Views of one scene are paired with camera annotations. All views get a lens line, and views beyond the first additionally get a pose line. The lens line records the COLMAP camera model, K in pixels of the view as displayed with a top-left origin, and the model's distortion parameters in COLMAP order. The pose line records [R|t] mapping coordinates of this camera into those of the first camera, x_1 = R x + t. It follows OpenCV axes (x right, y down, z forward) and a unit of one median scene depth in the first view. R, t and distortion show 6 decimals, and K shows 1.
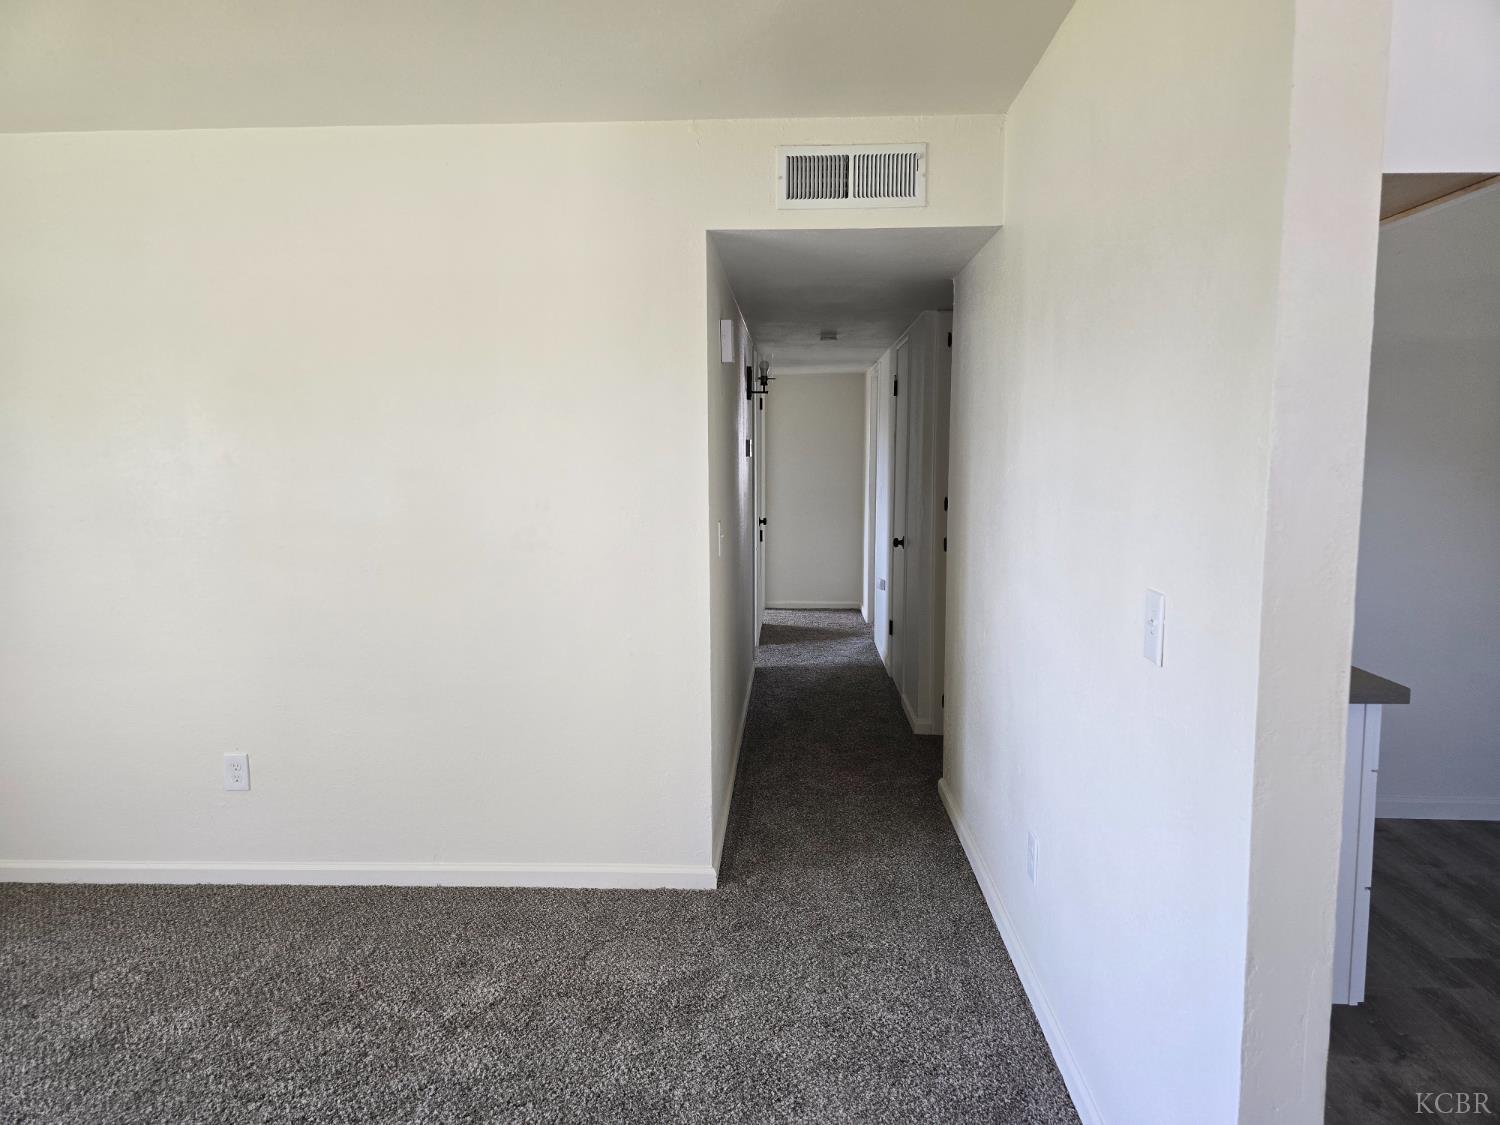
lens RADIAL K [[1003.8, 0, 750.2], [0, 1003.8, 554.9], [0, 0, 1]] dist [0.060611, -0.056559]
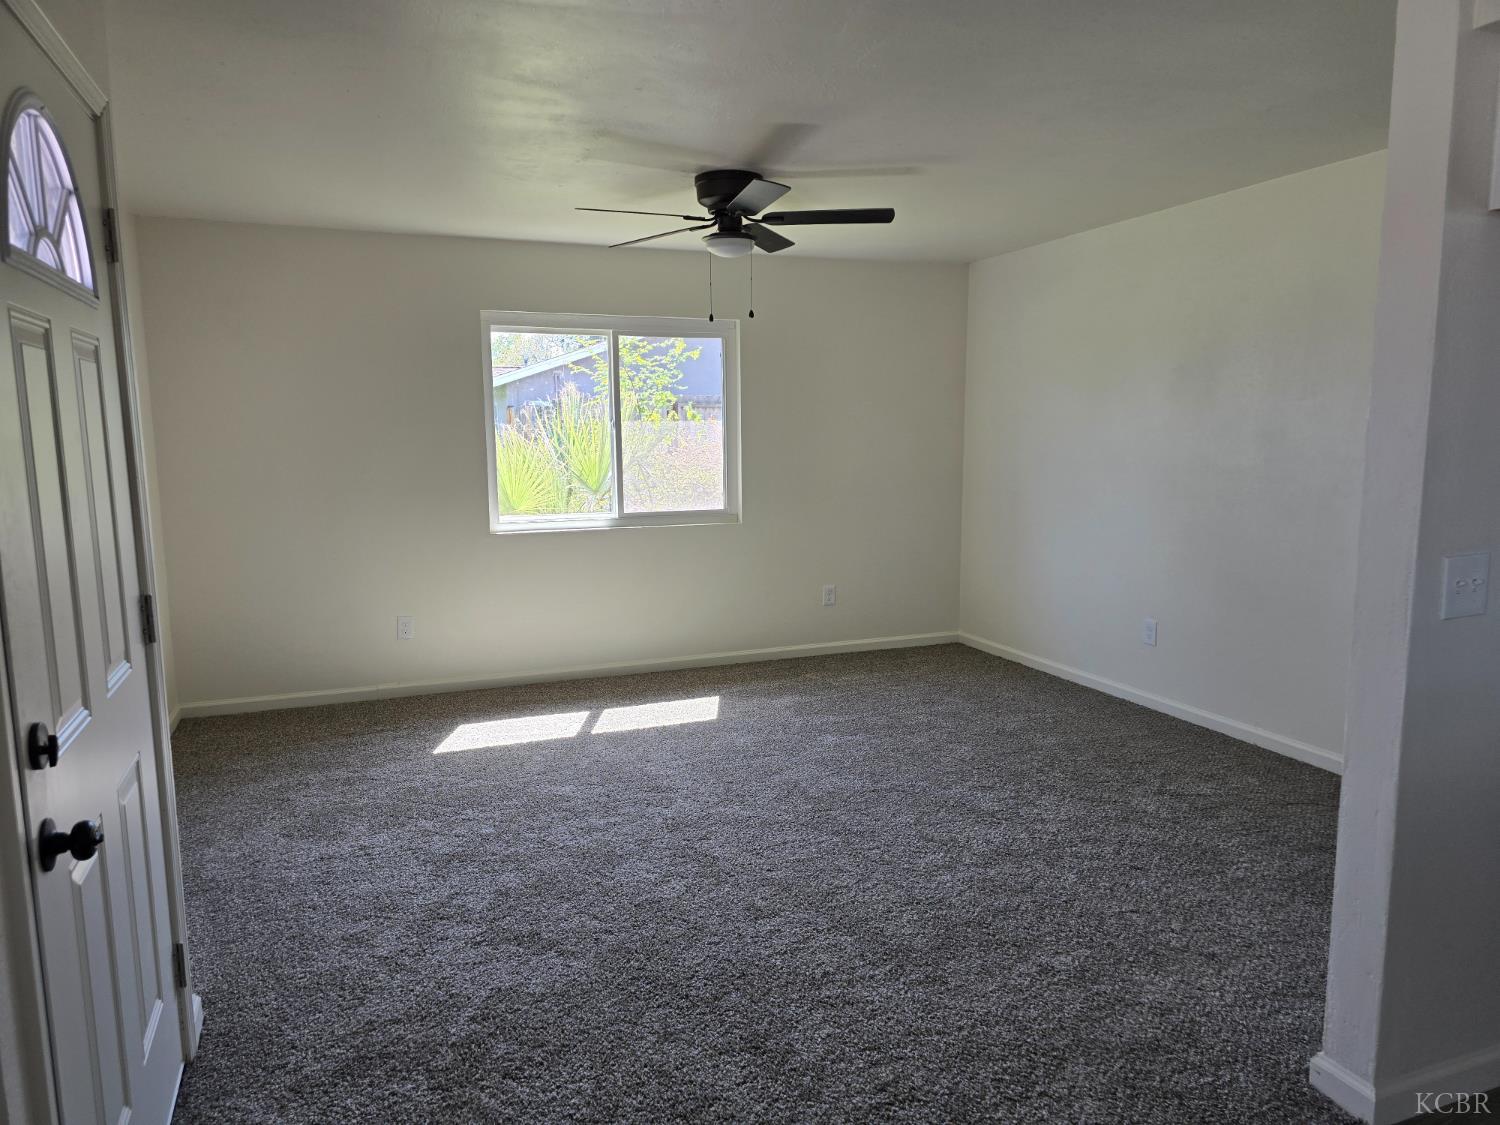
lens RADIAL K [[998.3, 0, 750.0], [0, 998.3, 562.5], [0, 0, 1]] dist [0.062455, -0.058095]
pose [[0.408171, 0.123773, -0.904476, 0.599302], [-0.087926, 0.991490, 0.096001, 0.018965], [0.908661, 0.040342, 0.415580, -0.169504]]
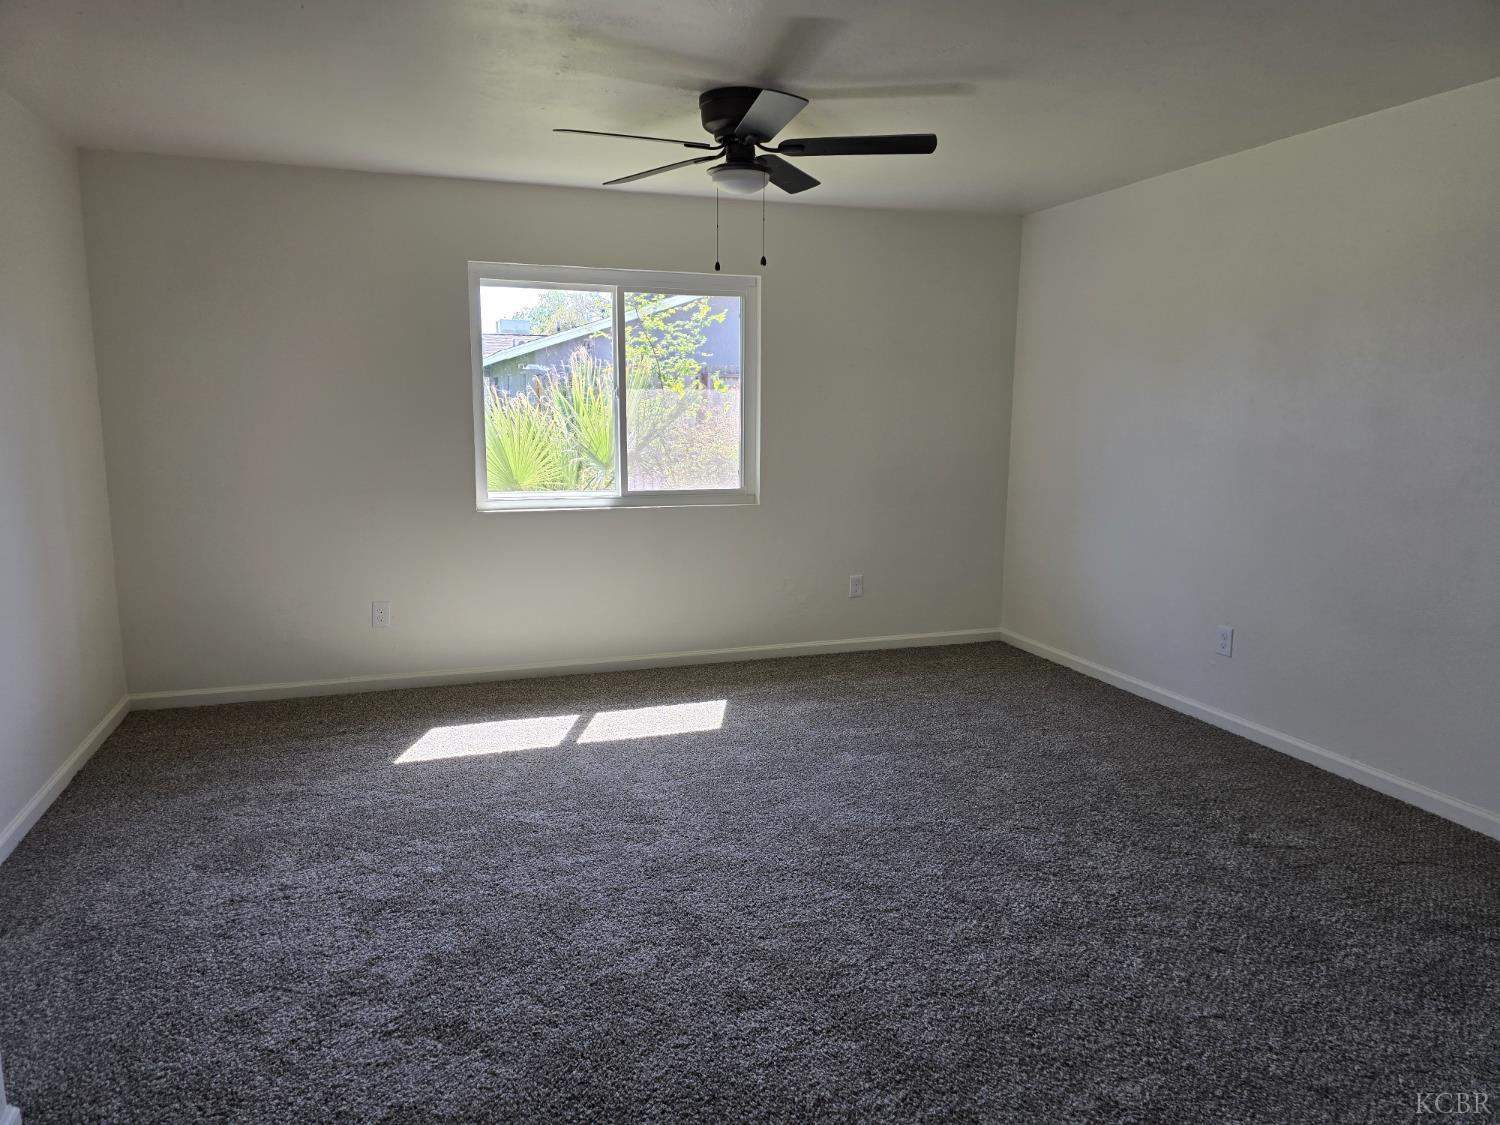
lens RADIAL K [[1003.8, 0, 750.2], [0, 1003.8, 554.9], [0, 0, 1]] dist [0.060611, -0.056559]
pose [[0.370914, 0.148021, -0.916795, 0.453266], [-0.103861, 0.987634, 0.117438, 0.013950], [0.922841, 0.051660, 0.381701, -0.068153]]
